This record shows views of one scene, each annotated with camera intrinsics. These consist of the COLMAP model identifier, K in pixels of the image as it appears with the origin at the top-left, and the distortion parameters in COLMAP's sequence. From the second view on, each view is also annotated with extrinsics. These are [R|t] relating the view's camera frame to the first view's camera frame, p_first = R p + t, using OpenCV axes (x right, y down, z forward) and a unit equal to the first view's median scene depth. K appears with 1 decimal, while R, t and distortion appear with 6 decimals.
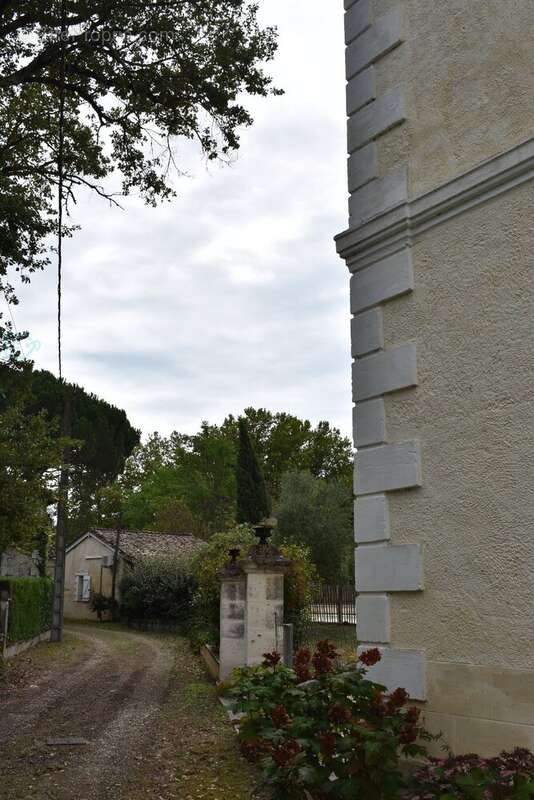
lens RADIAL K [[859.1, 0, 267.2], [0, 859.1, 410.9], [0, 0, 1]] dist [-0.067127, 0.003285]
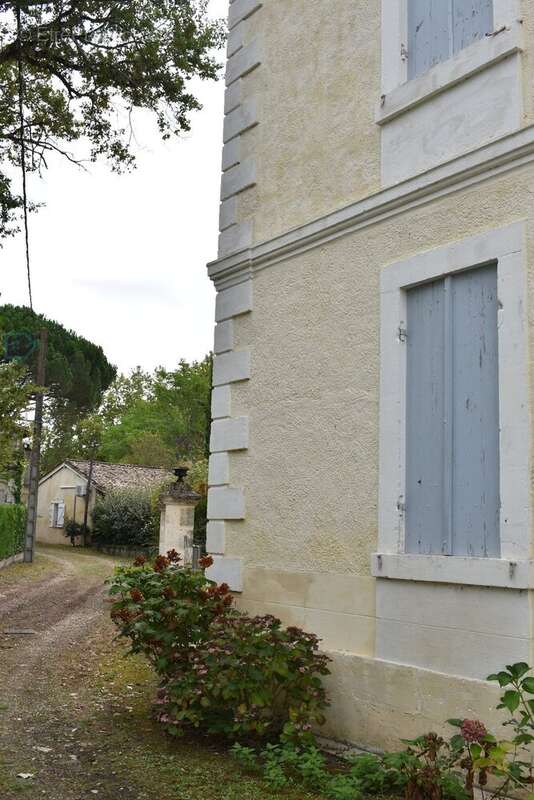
lens RADIAL K [[859.1, 0, 267.2], [0, 859.1, 410.9], [0, 0, 1]] dist [-0.067127, 0.003285]
pose [[0.999416, 0.029706, 0.016877, 0.050411], [-0.030904, 0.996640, 0.075857, -0.023980], [-0.014567, -0.076334, 0.996976, -0.123895]]
